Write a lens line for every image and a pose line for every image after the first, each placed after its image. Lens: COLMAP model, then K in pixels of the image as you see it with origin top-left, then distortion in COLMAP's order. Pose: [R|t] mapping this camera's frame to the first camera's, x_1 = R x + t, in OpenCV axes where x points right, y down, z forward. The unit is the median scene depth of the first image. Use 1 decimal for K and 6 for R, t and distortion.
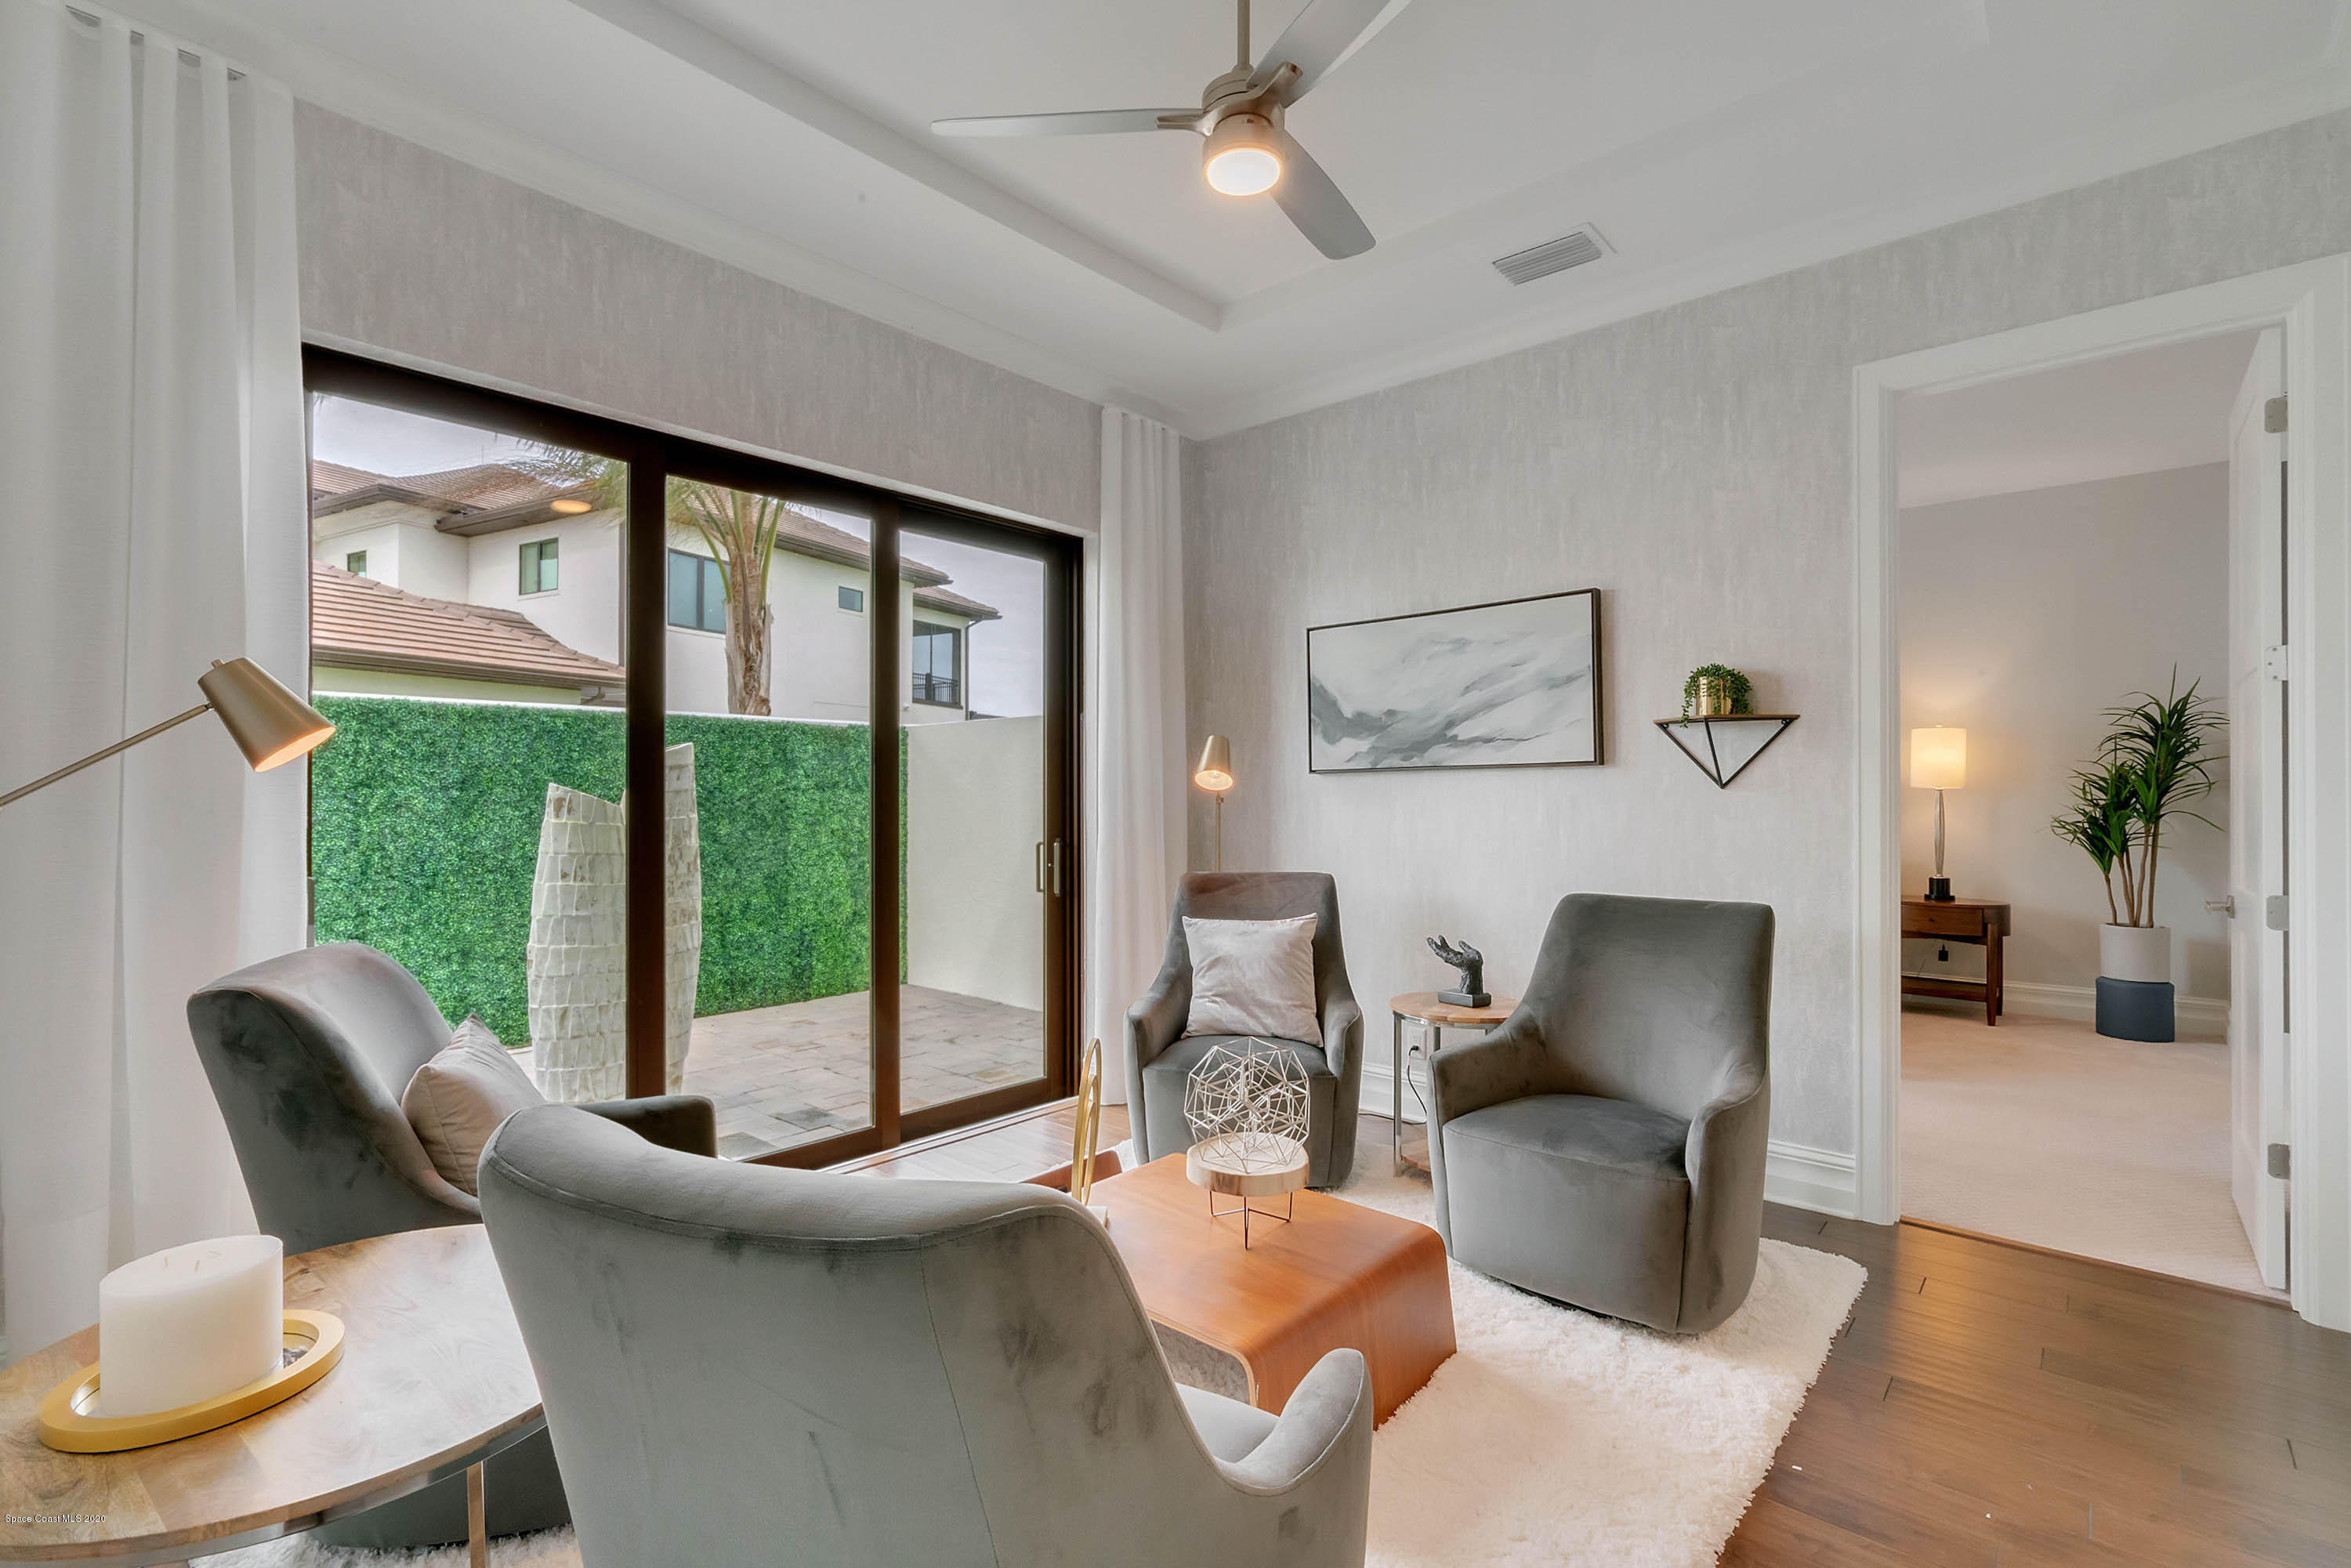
lens RADIAL K [[1056.3, 0, 1176.0], [0, 1056.3, 794.7], [0, 0, 1]] dist [-0.002448, -0.000569]
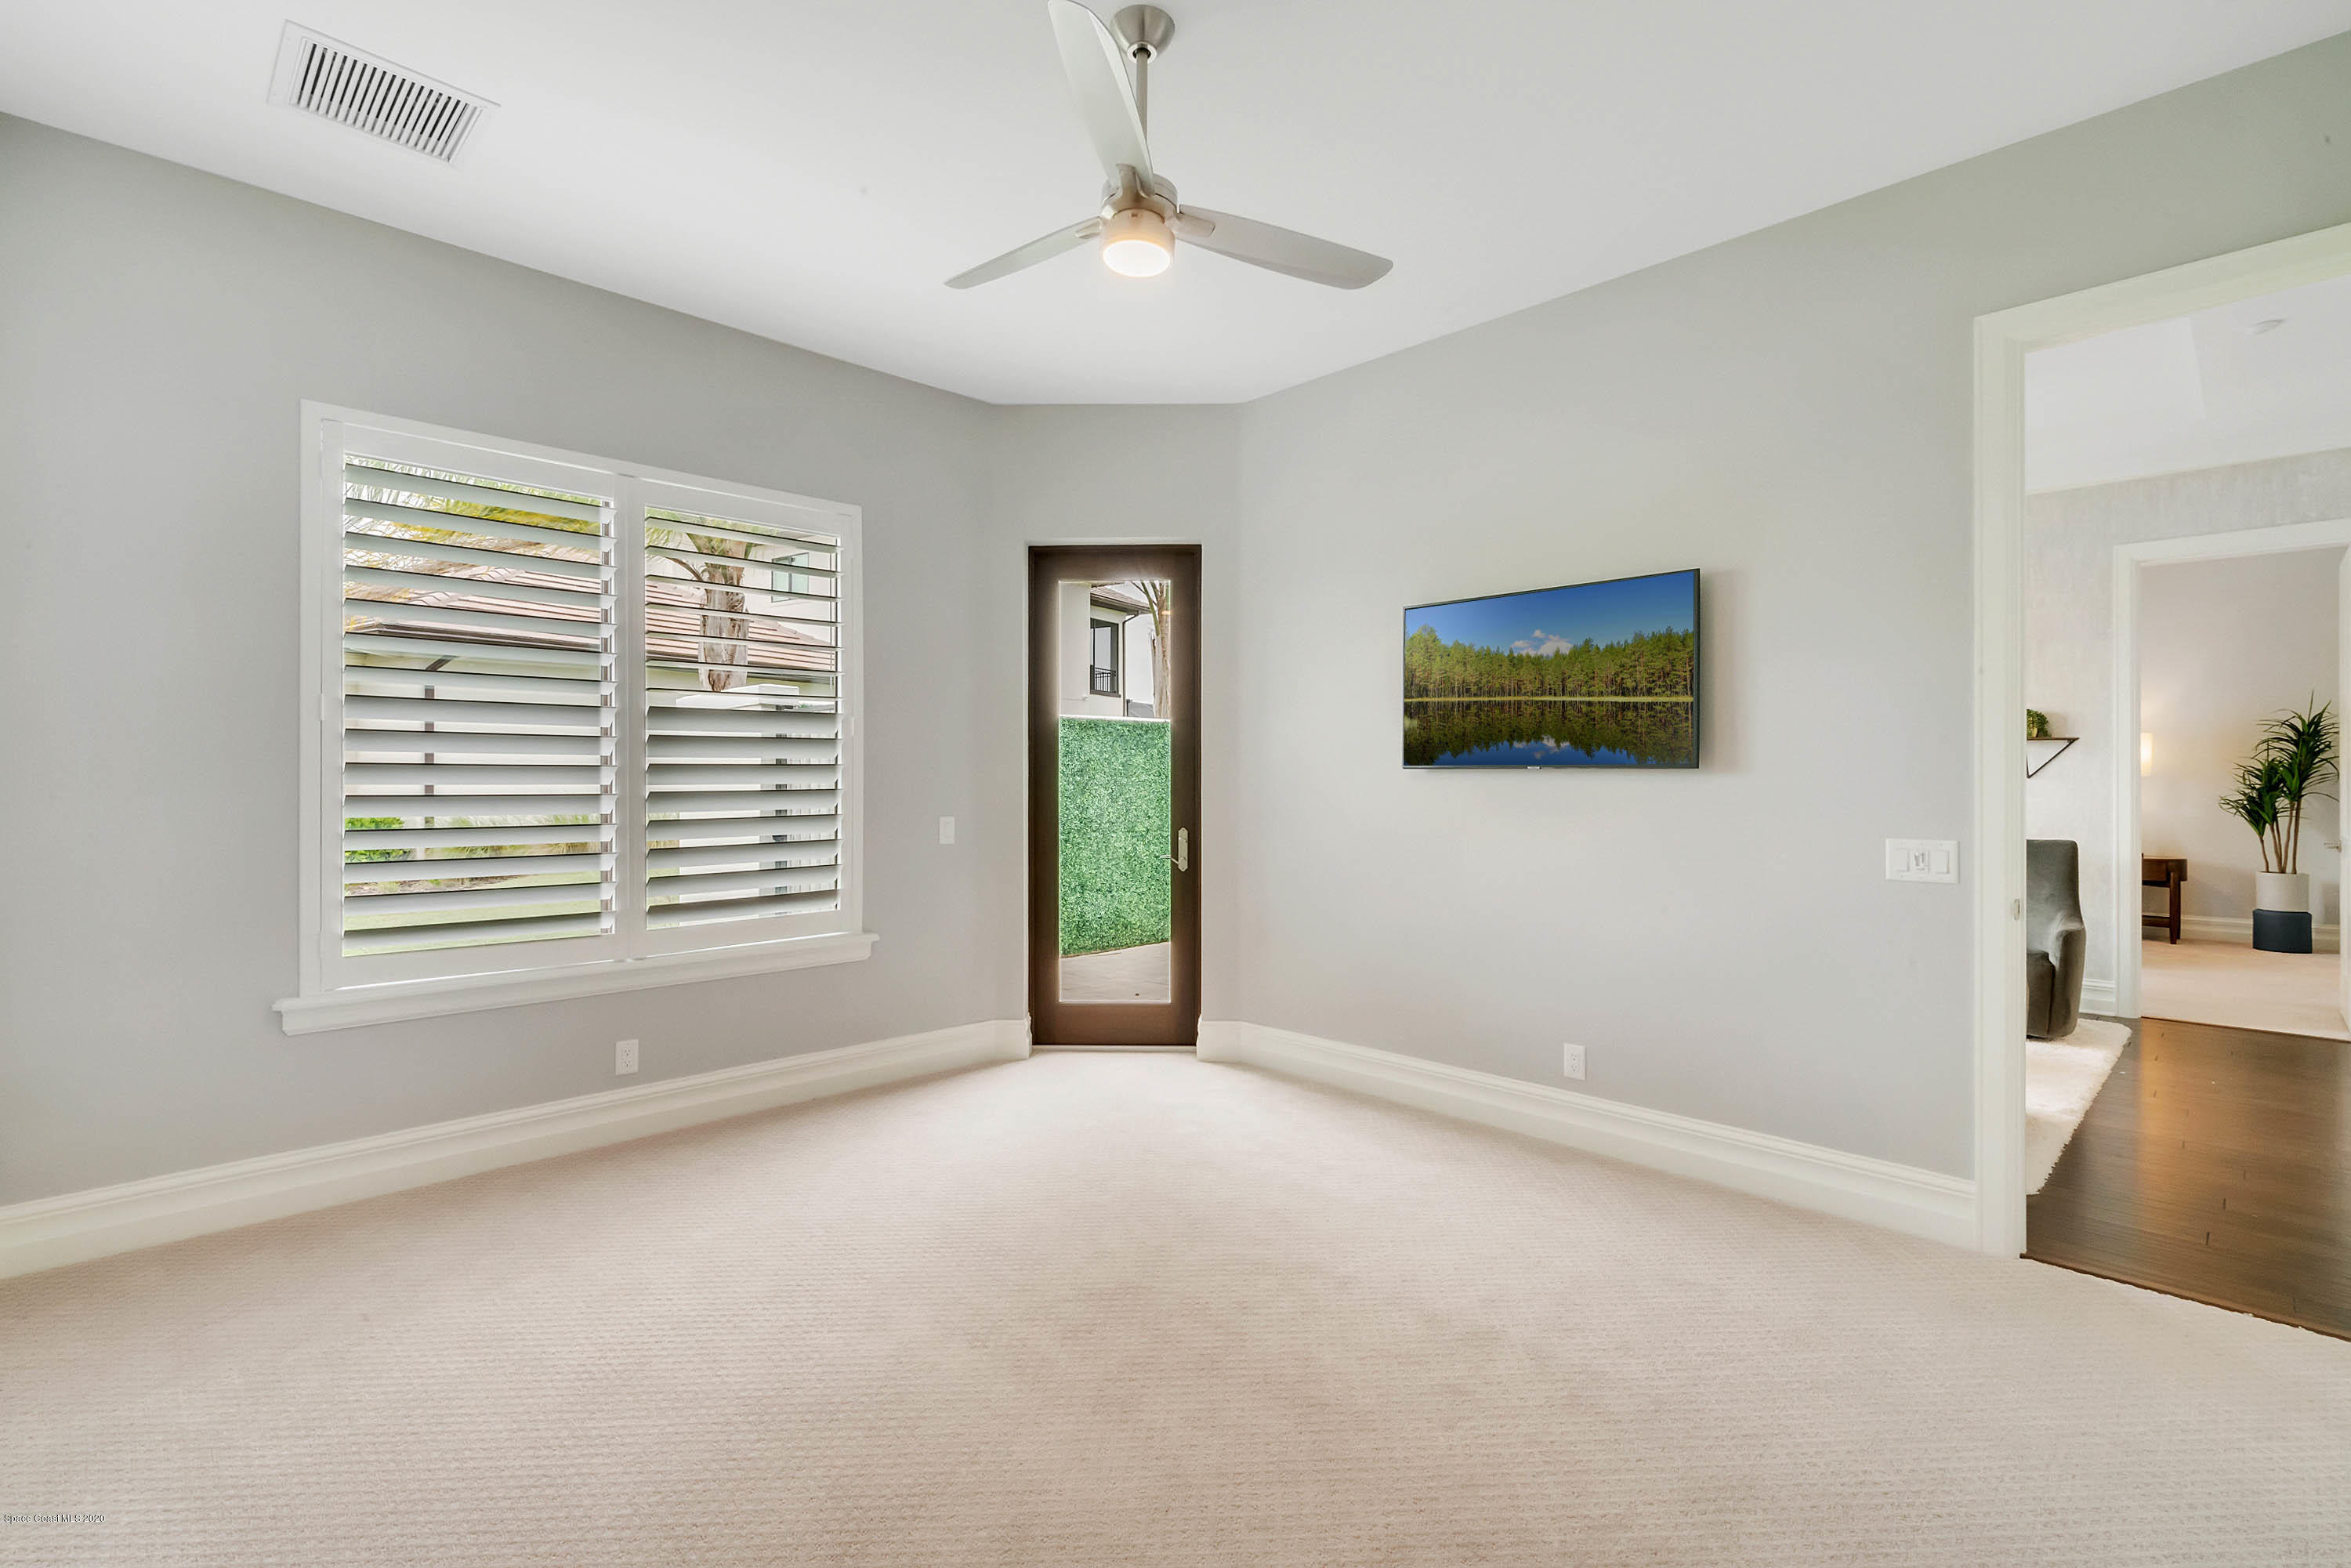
lens RADIAL K [[1056.3, 0, 1176.4], [0, 1056.3, 778.2], [0, 0, 1]] dist [-0.002448, -0.000569]
pose [[0.997228, 0.000748, -0.074404, -0.469454], [-0.000593, 0.999998, 0.002108, -0.005843], [0.074405, -0.002058, 0.997226, -0.523807]]
